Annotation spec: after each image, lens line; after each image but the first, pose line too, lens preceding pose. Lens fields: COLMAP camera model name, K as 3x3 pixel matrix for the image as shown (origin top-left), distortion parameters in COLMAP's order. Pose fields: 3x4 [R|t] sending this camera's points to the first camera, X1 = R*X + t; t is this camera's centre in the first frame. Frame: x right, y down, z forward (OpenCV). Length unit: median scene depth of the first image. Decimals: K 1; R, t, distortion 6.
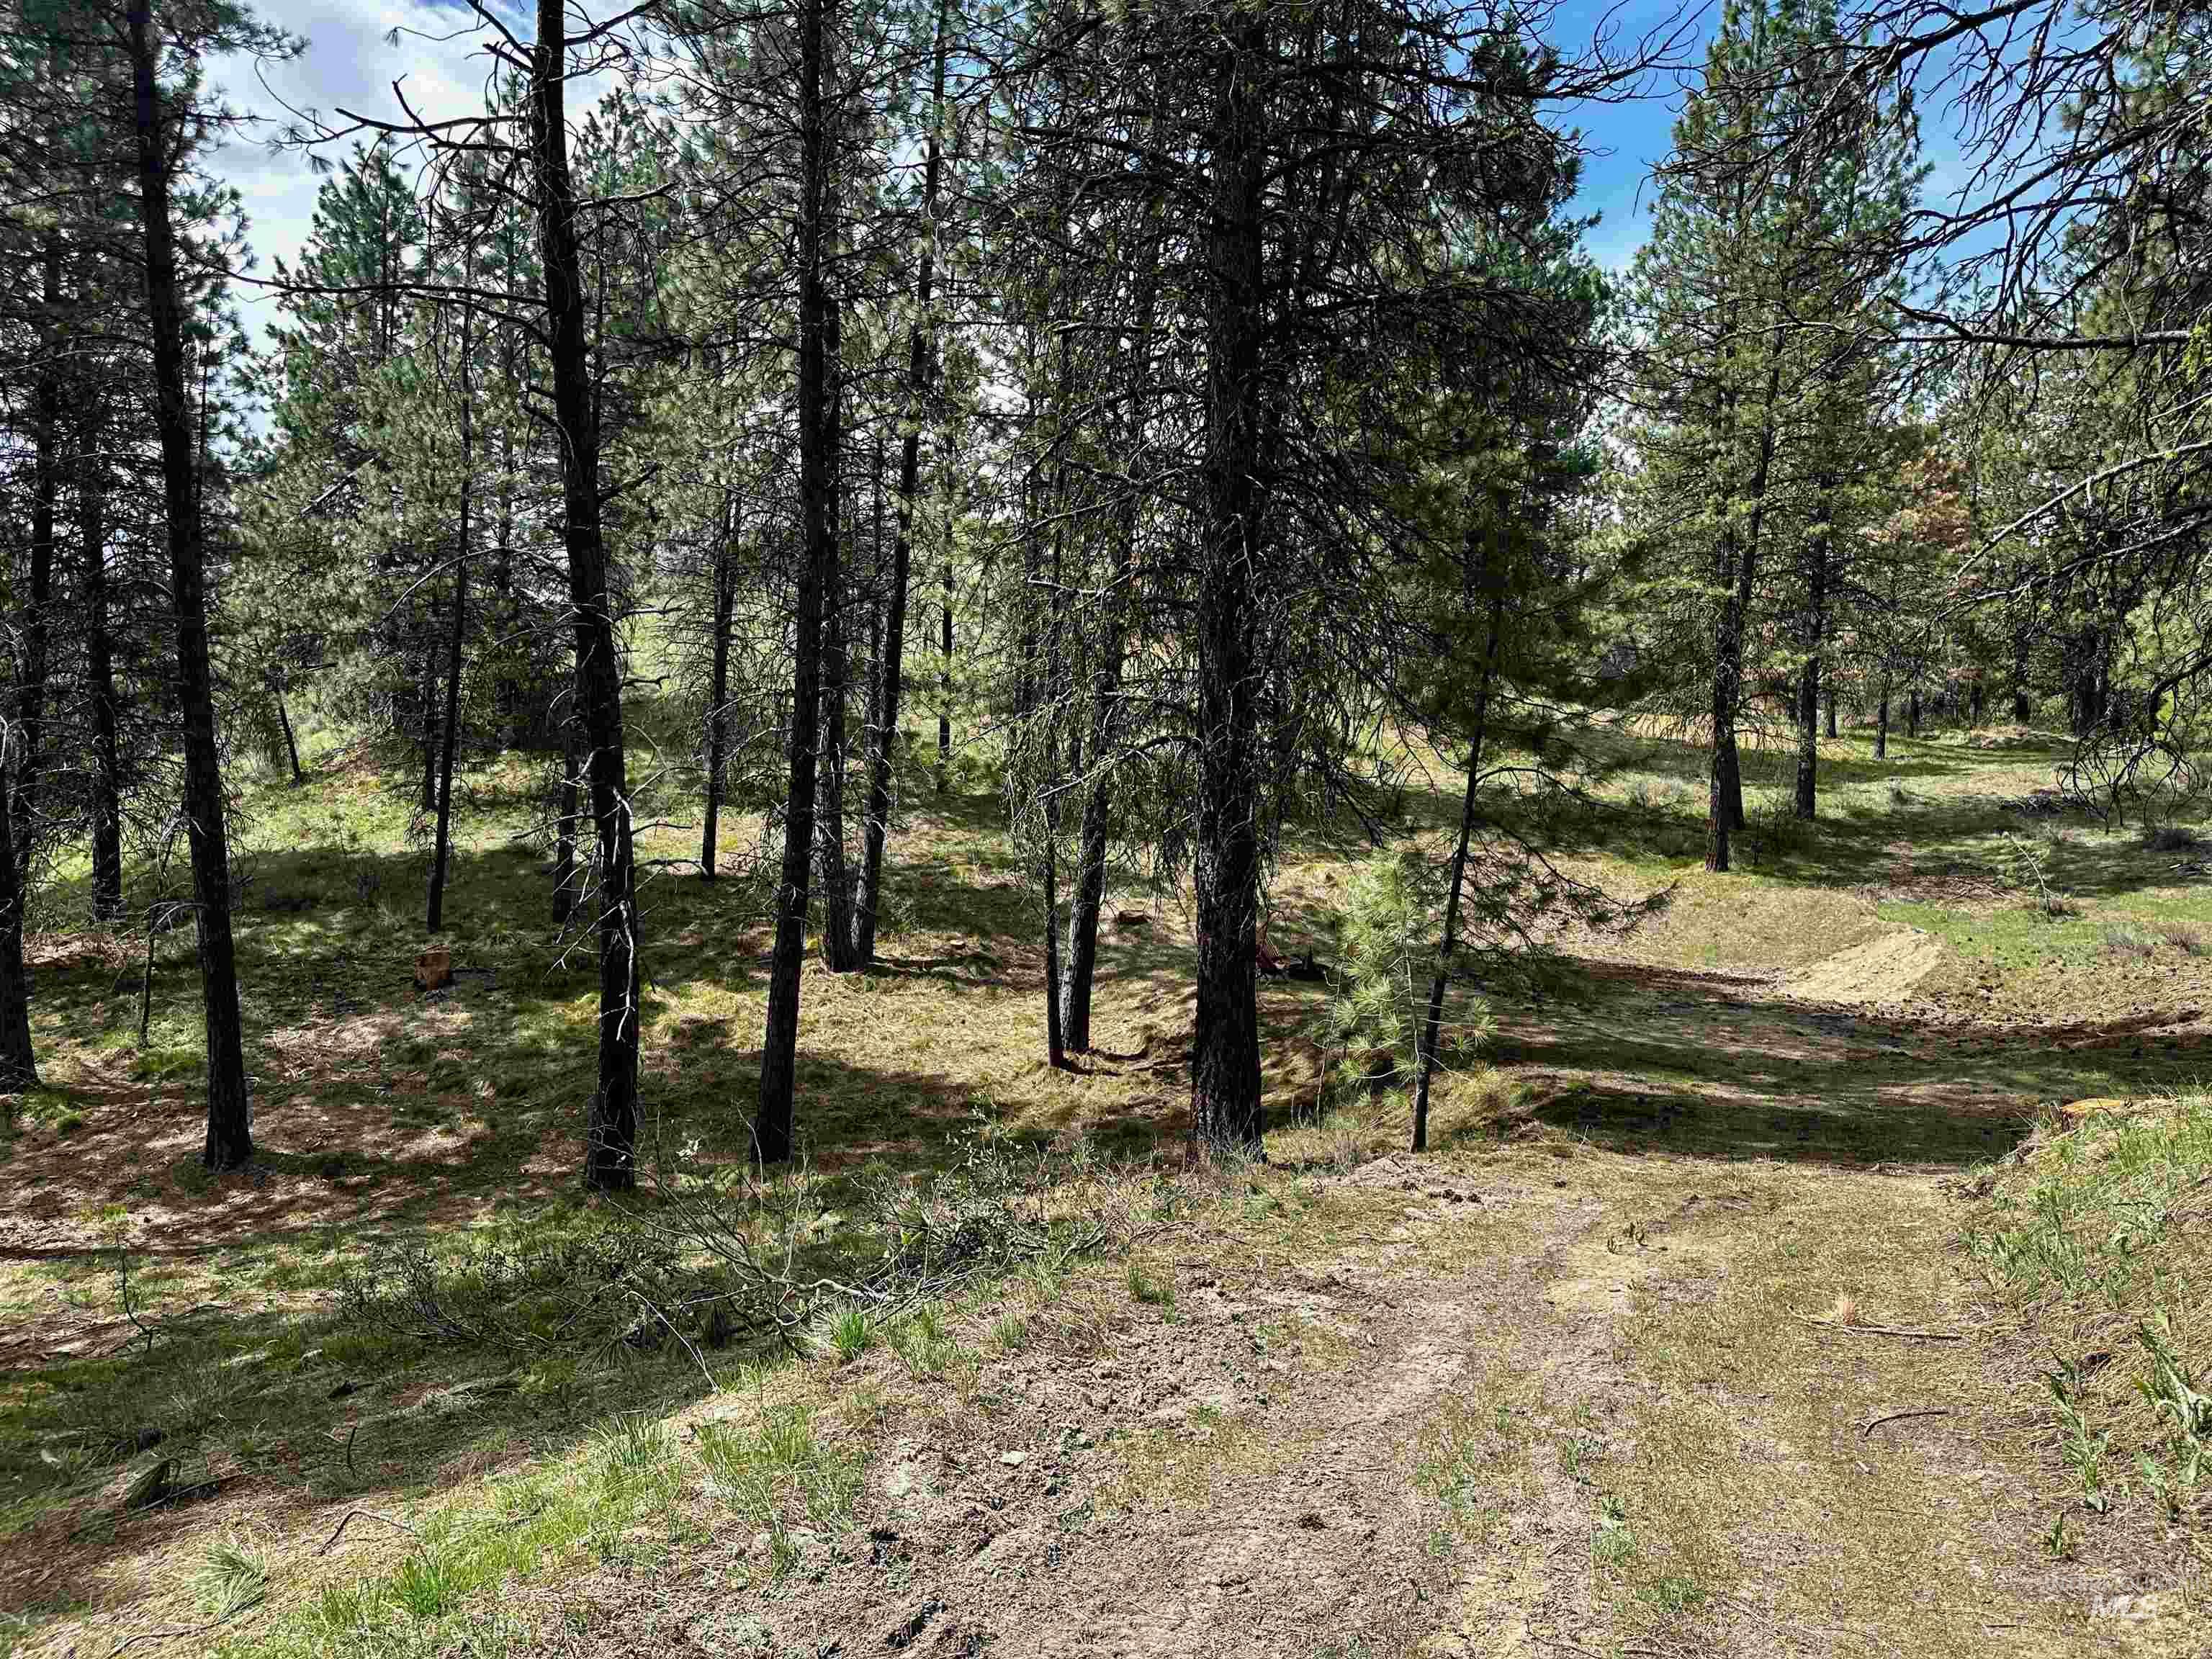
lens RADIAL K [[1536.6, 0, 1110.8], [0, 1536.6, 843.5], [0, 0, 1]] dist [0.060500, -0.019671]
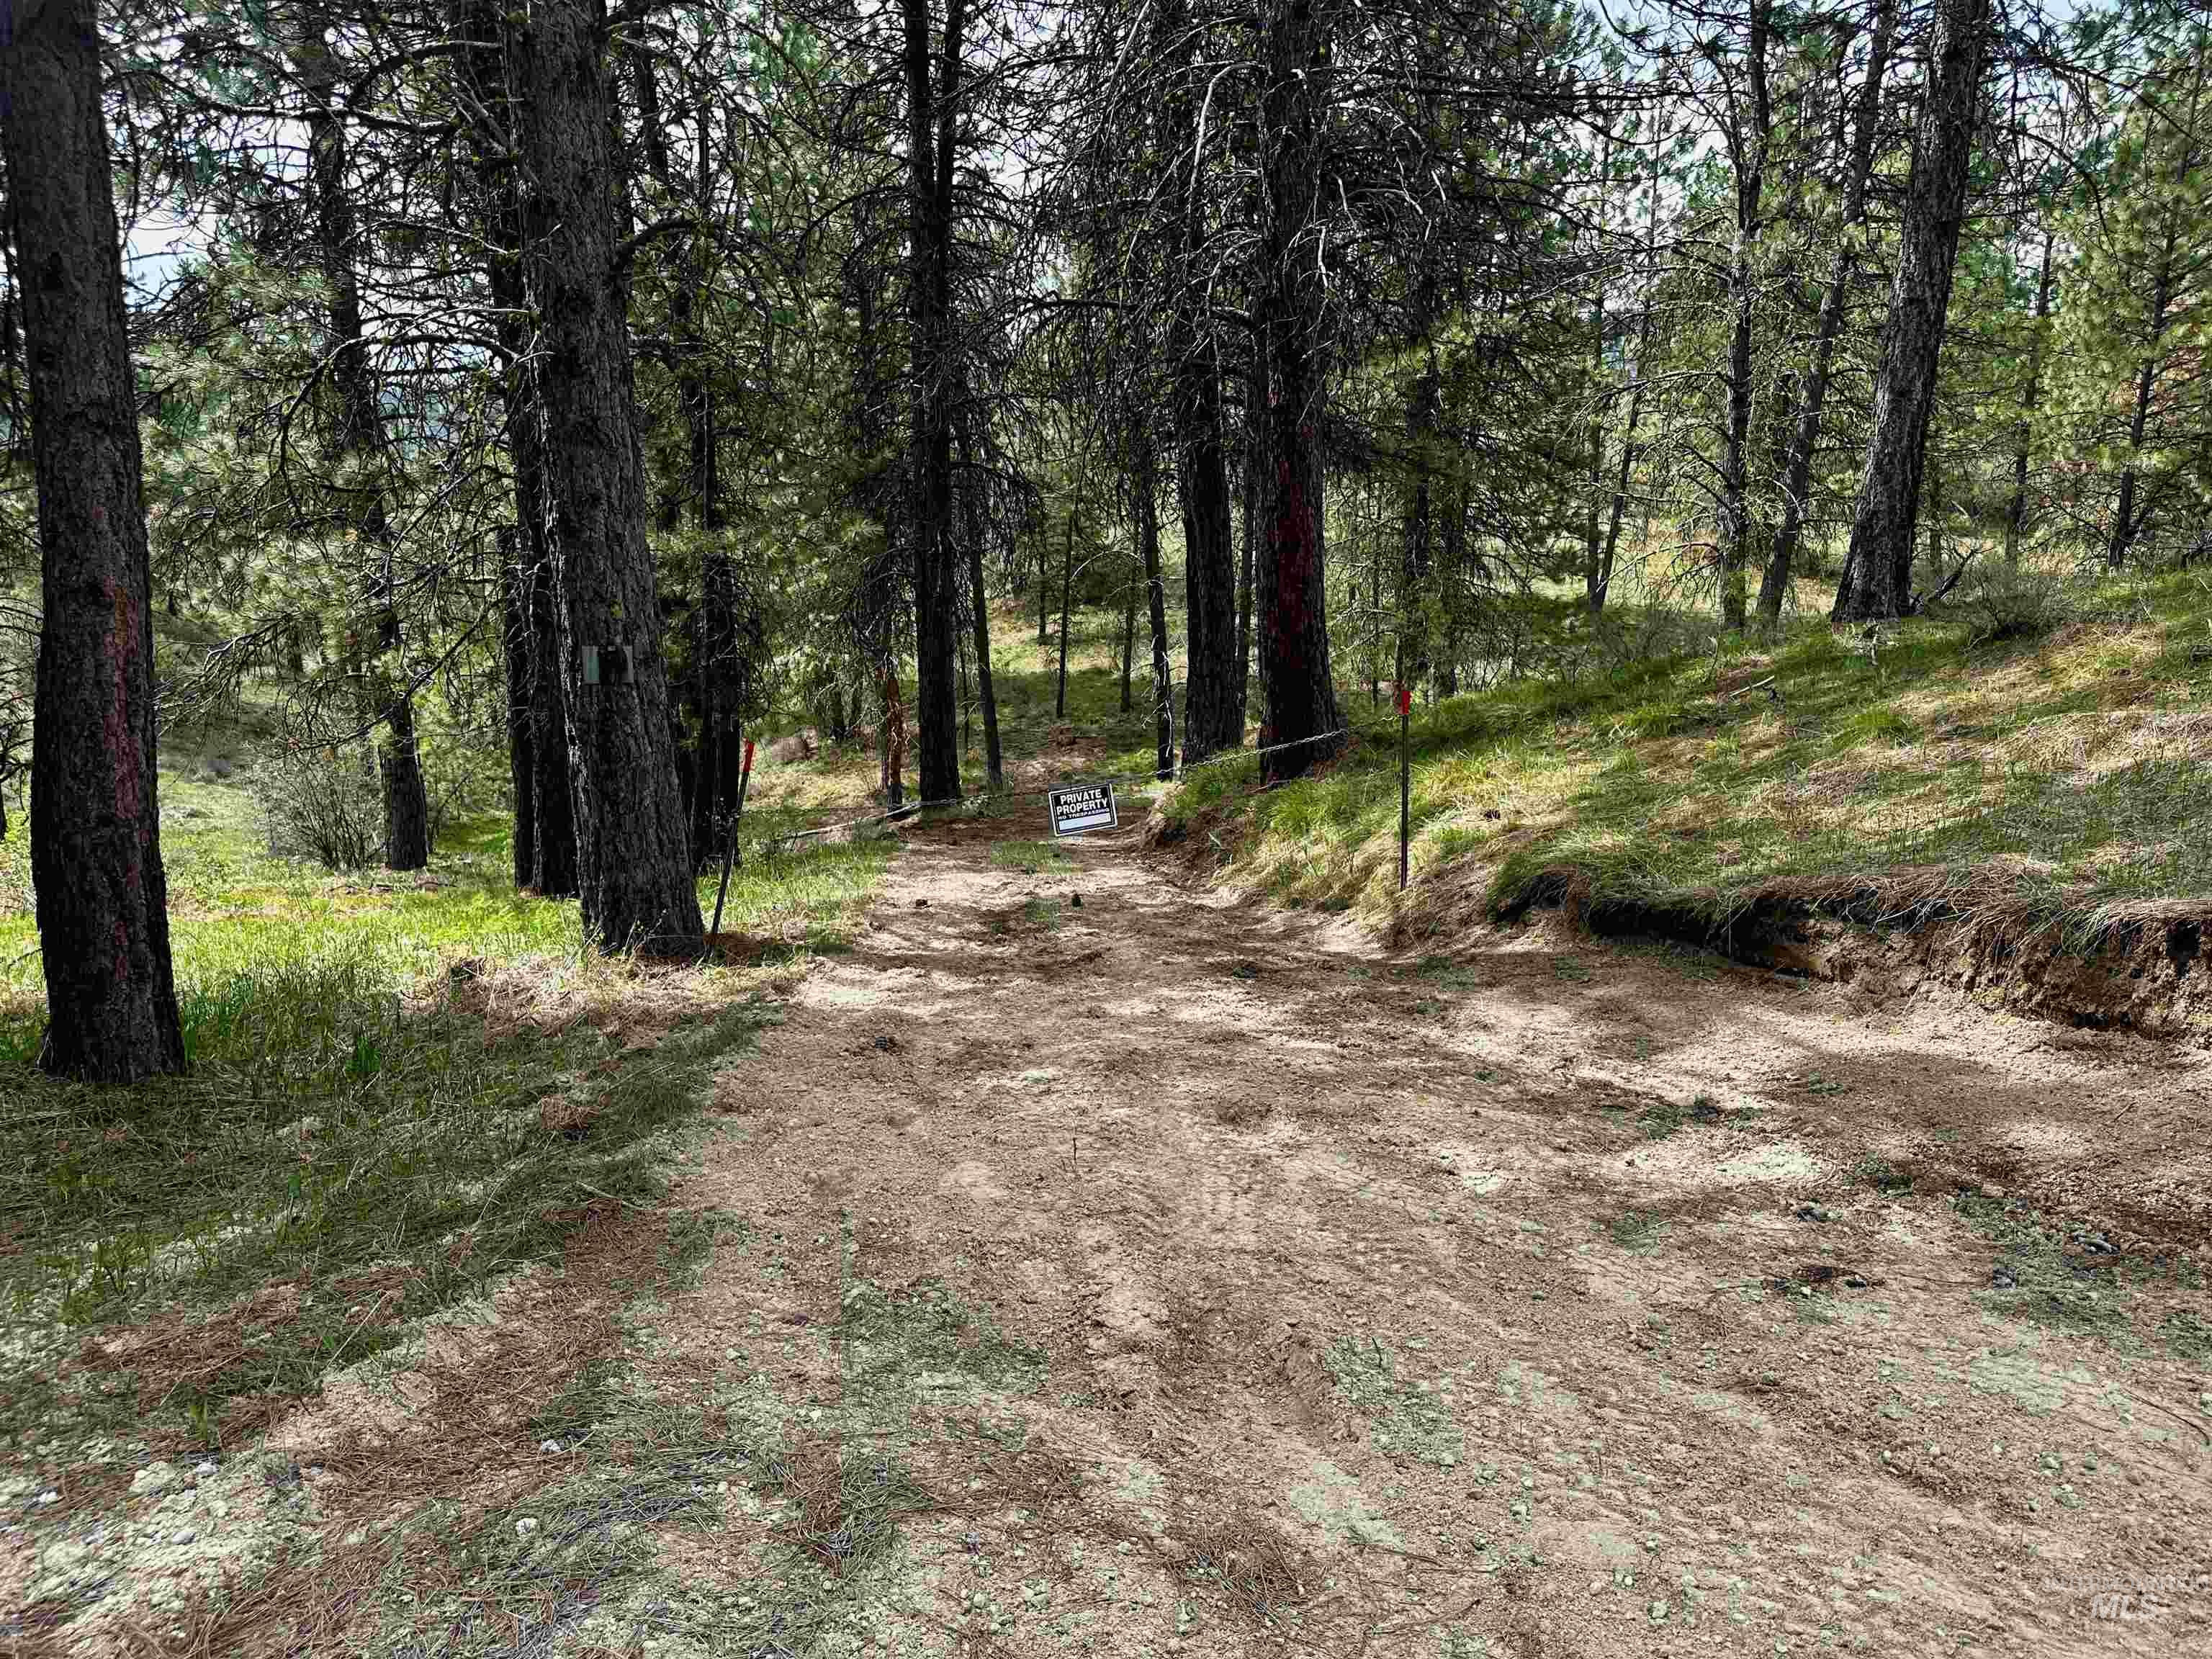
lens RADIAL K [[1536.6, 0, 1091.9], [0, 1536.6, 846.2], [0, 0, 1]] dist [0.060500, -0.019671]
pose [[0.945480, 0.028105, -0.324466, 0.208359], [0.014692, 0.991575, 0.128702, -0.027153], [0.325349, -0.126452, 0.937101, -0.764976]]
